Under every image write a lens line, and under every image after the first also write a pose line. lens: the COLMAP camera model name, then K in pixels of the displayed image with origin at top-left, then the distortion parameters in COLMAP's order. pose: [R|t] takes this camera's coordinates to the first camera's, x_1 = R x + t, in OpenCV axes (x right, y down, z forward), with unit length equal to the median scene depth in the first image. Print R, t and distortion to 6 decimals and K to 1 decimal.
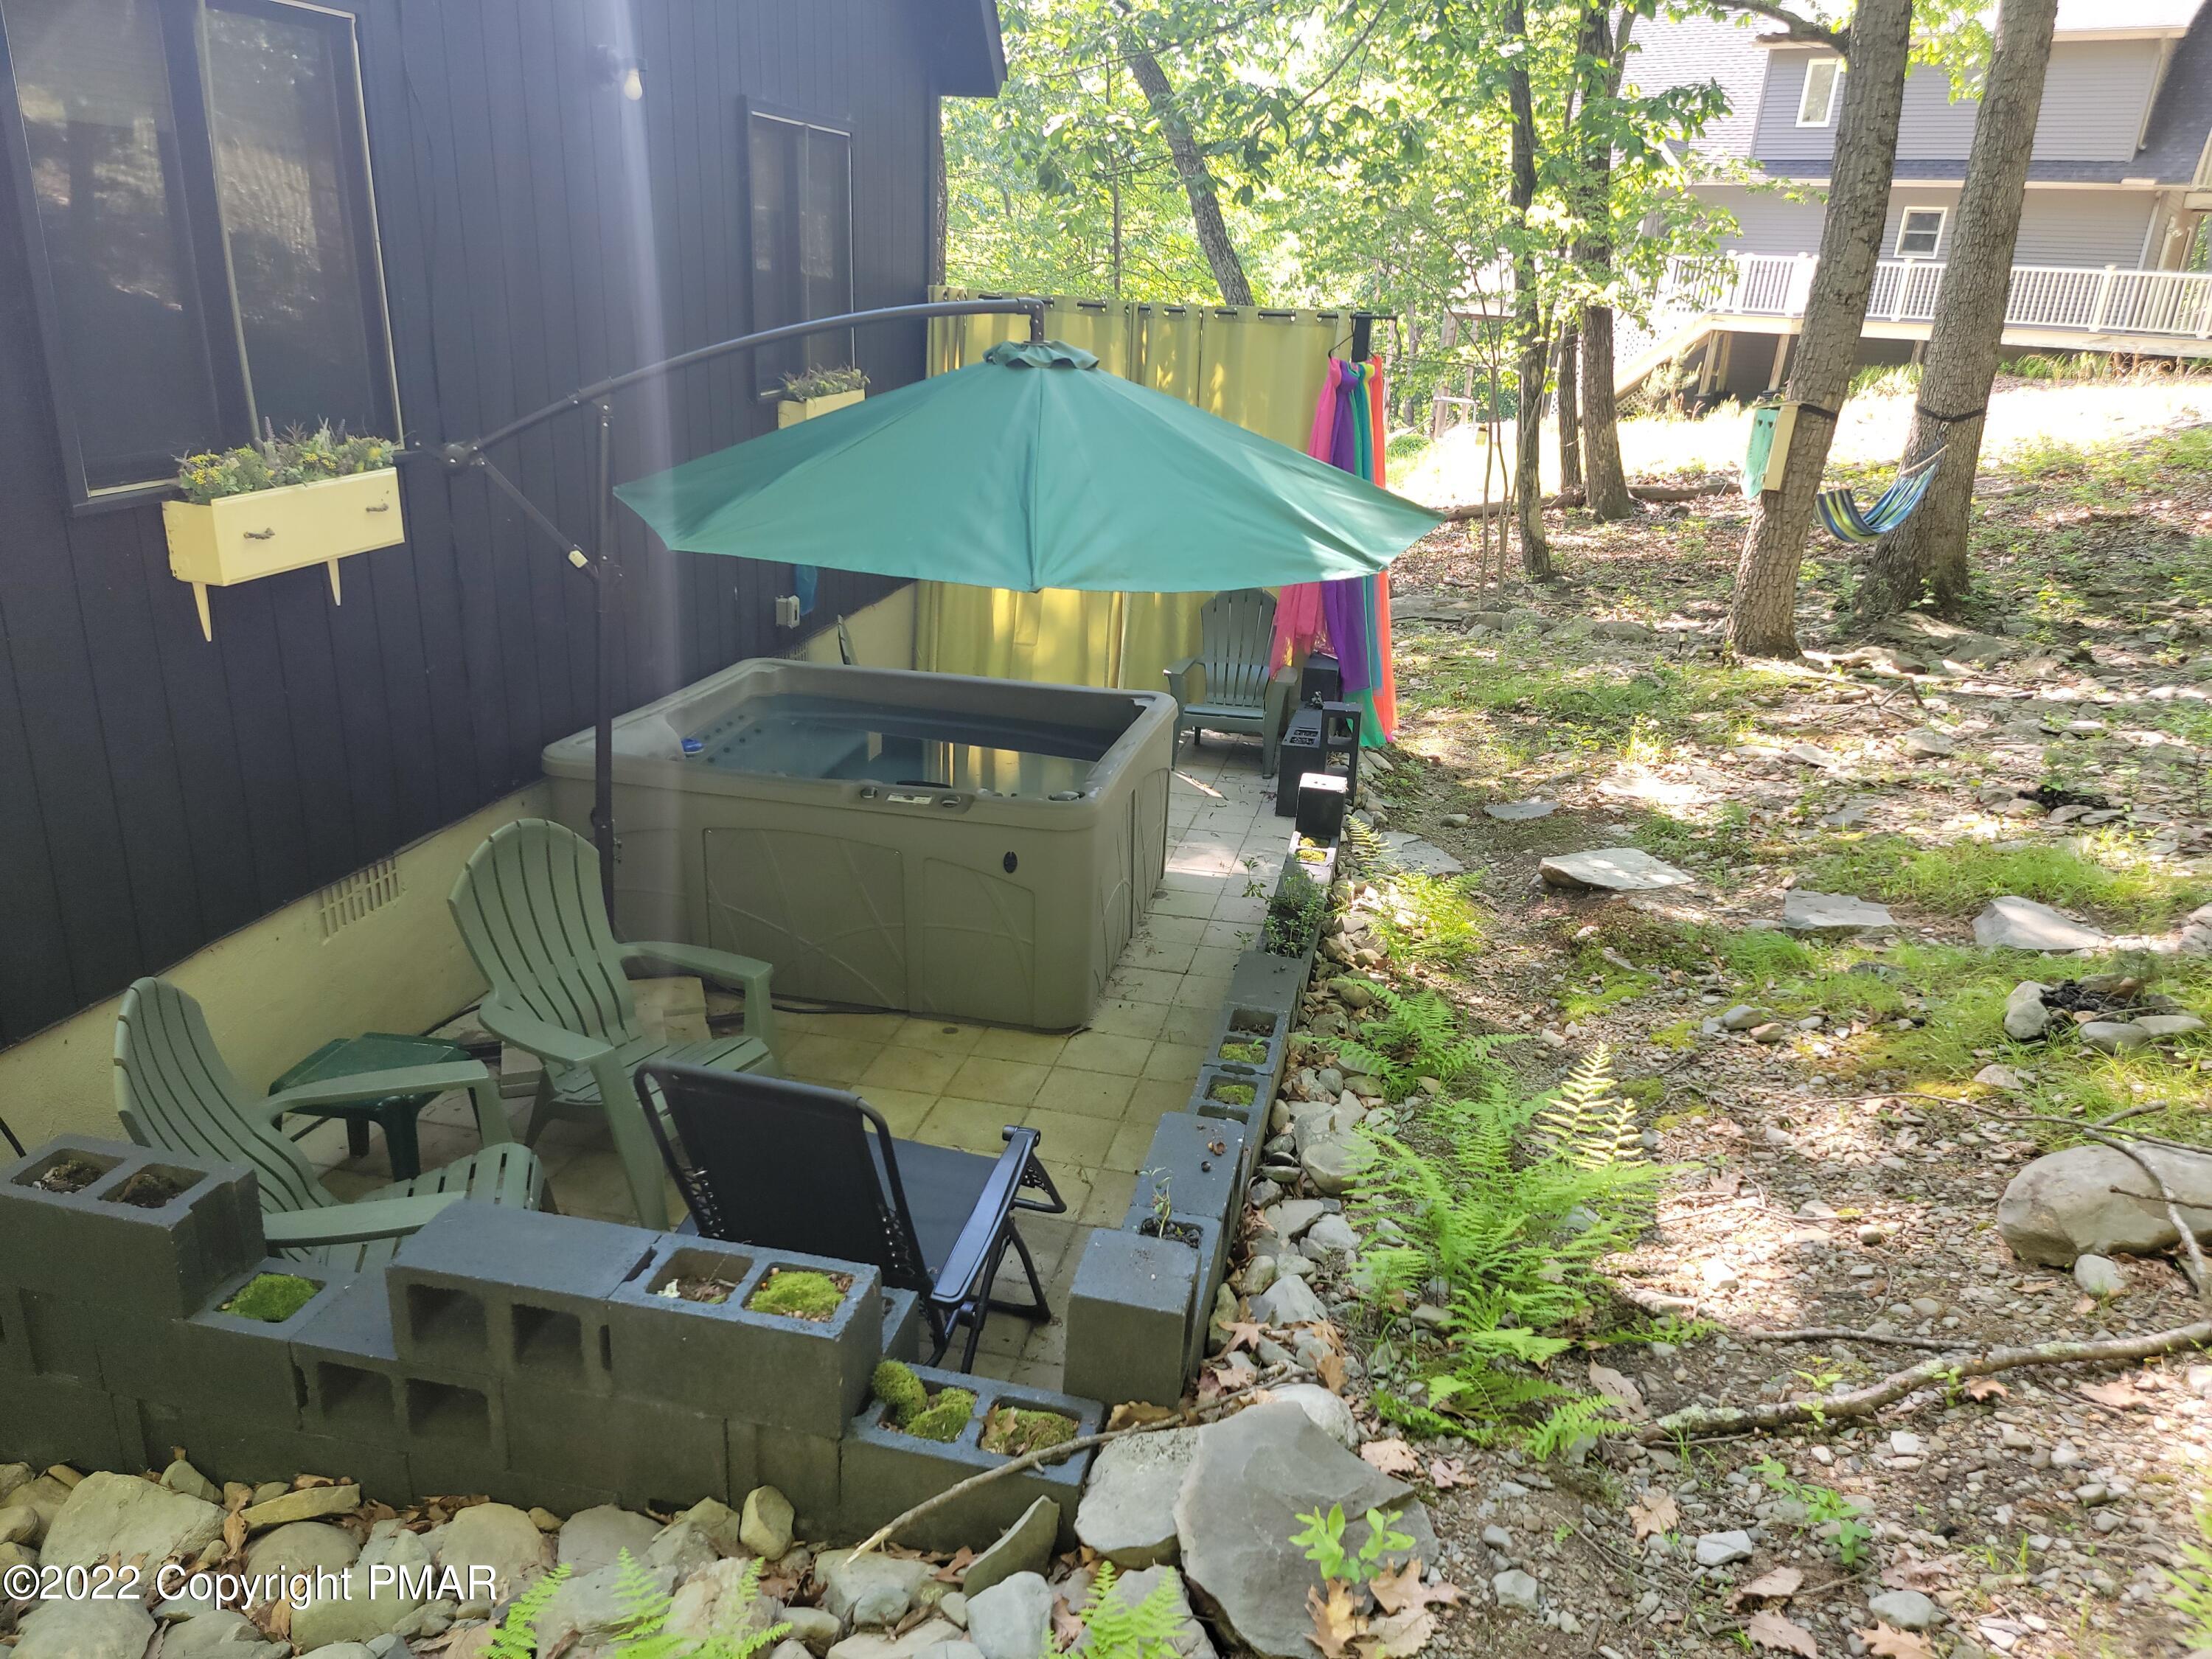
lens RADIAL K [[1552.3, 0, 1112.8], [0, 1552.3, 829.3], [0, 0, 1]] dist [0.082281, -0.062893]
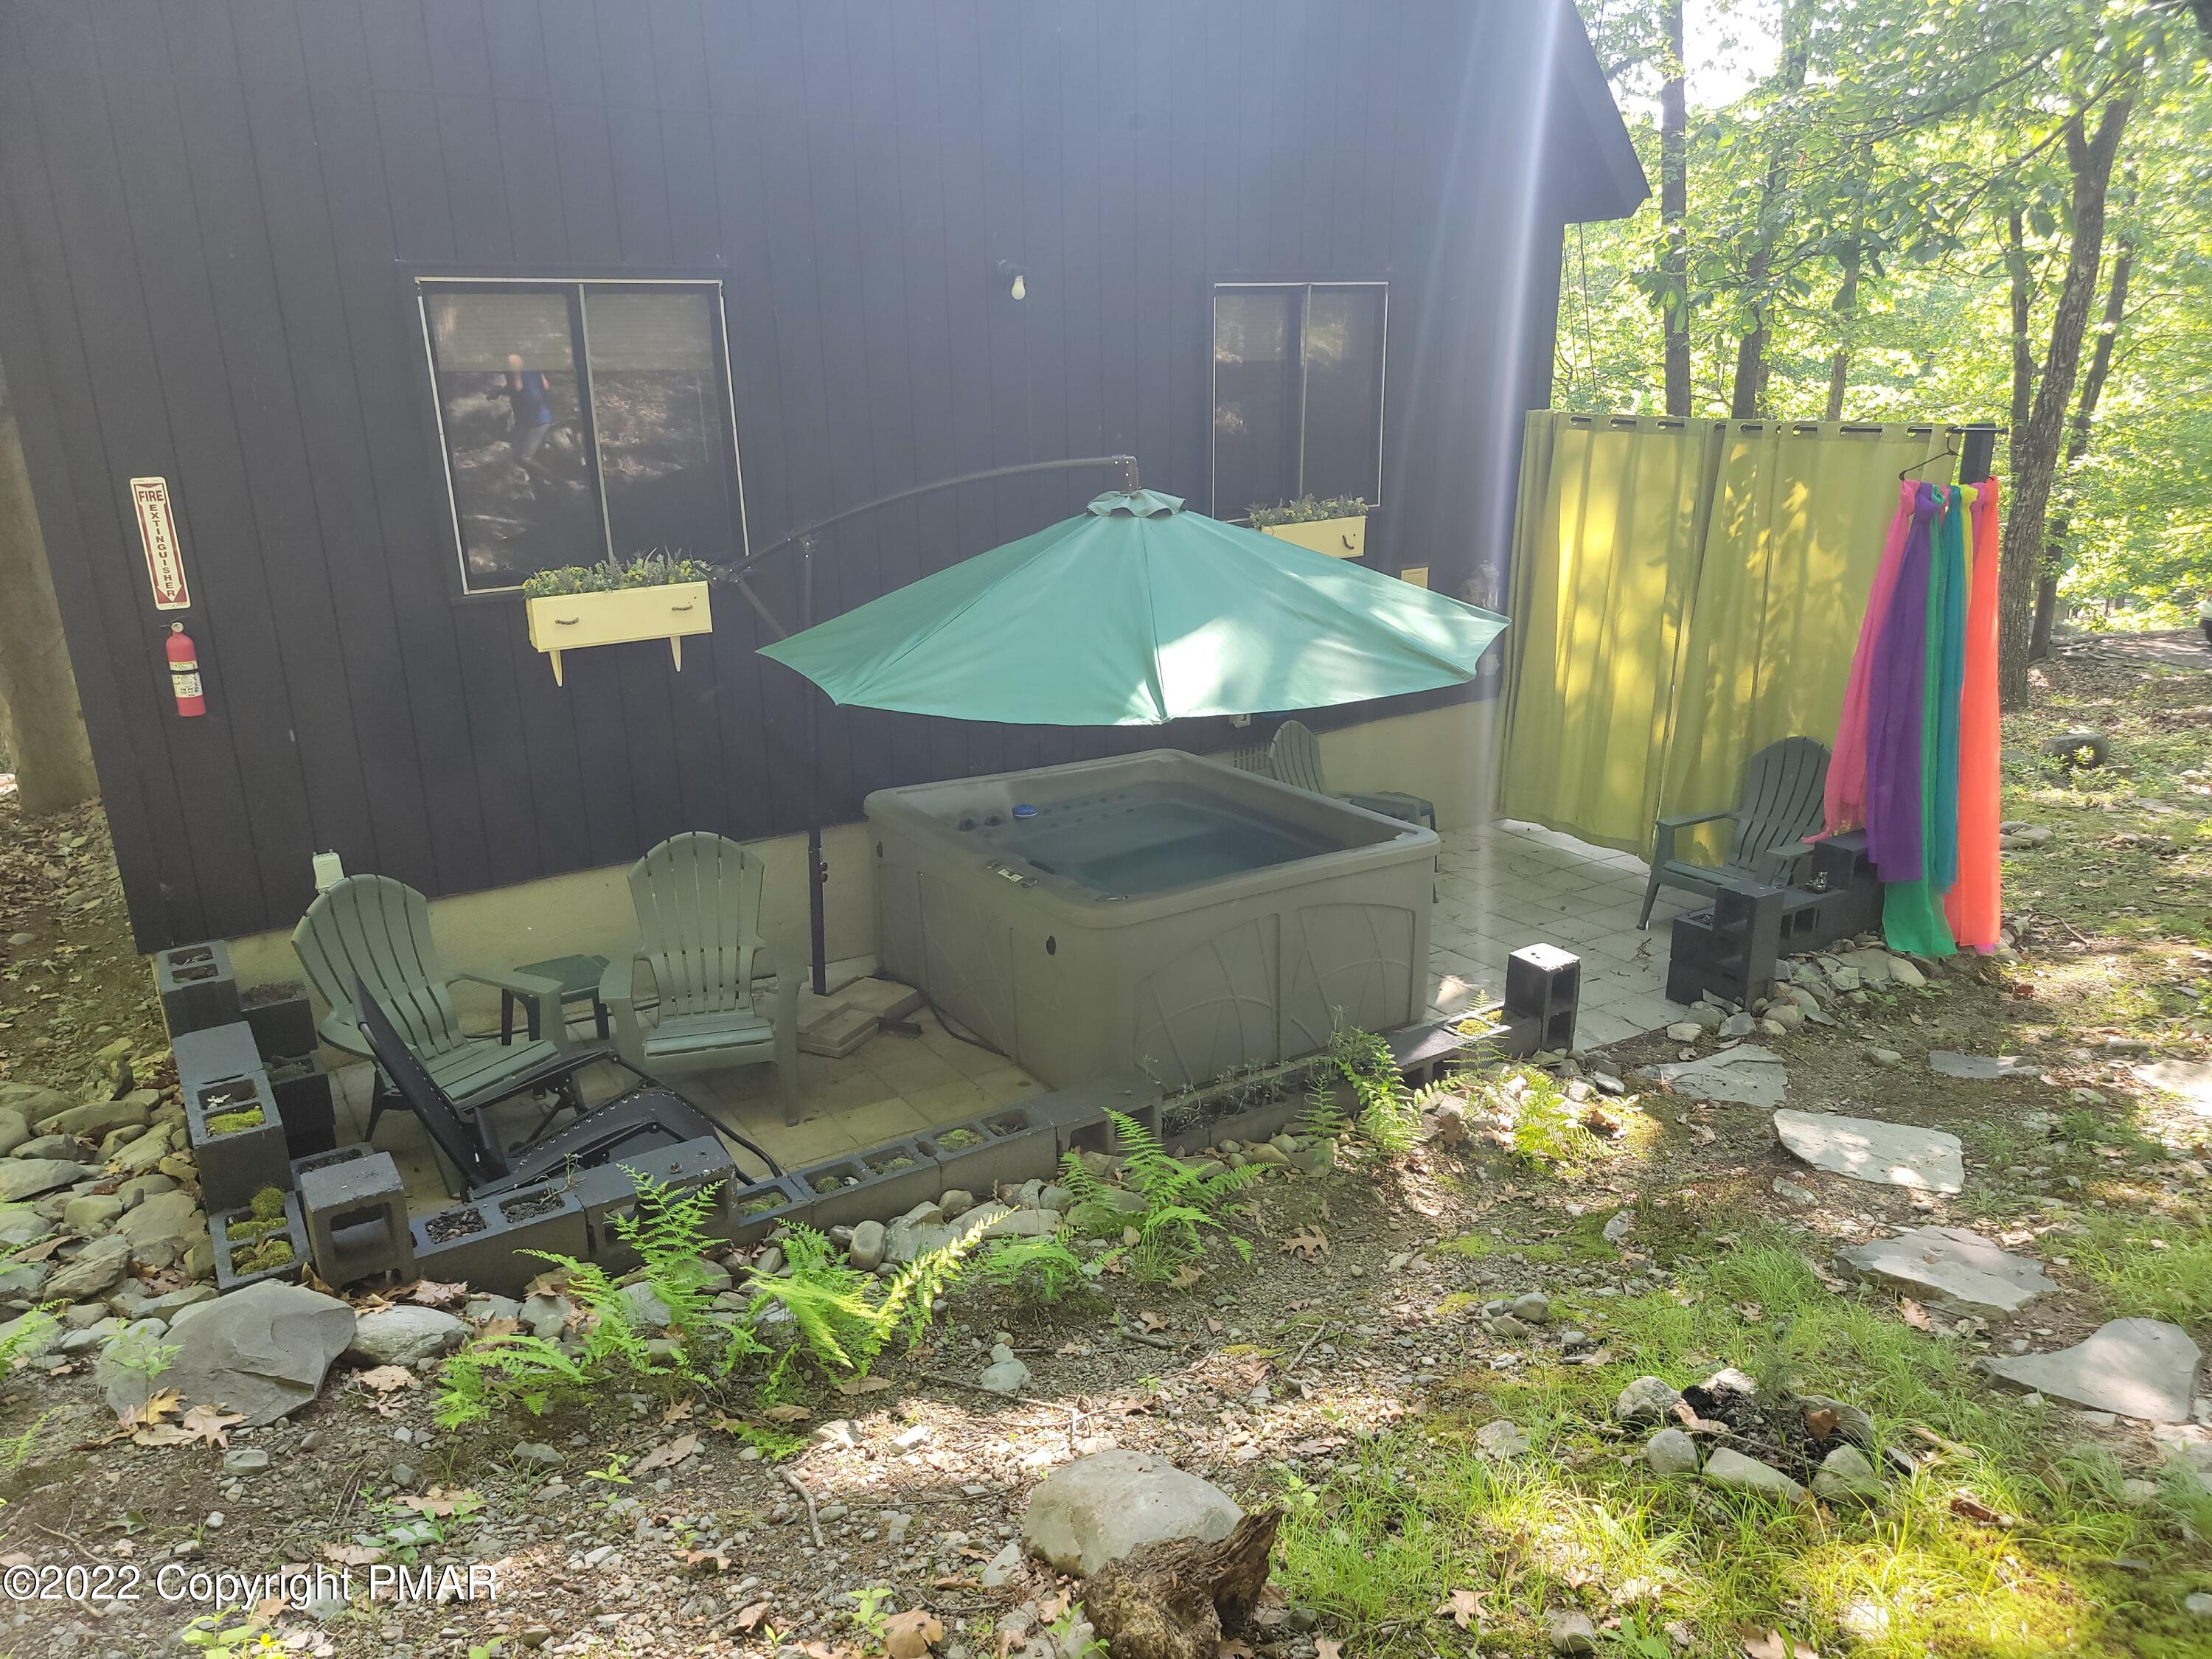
lens RADIAL K [[1552.3, 0, 1107.6], [0, 1552.3, 831.4], [0, 0, 1]] dist [0.082281, -0.062893]
pose [[0.701403, 0.158118, -0.695005, 0.721339], [-0.191960, 0.980961, 0.029448, -0.099622], [0.686429, 0.112758, 0.718402, 0.208558]]
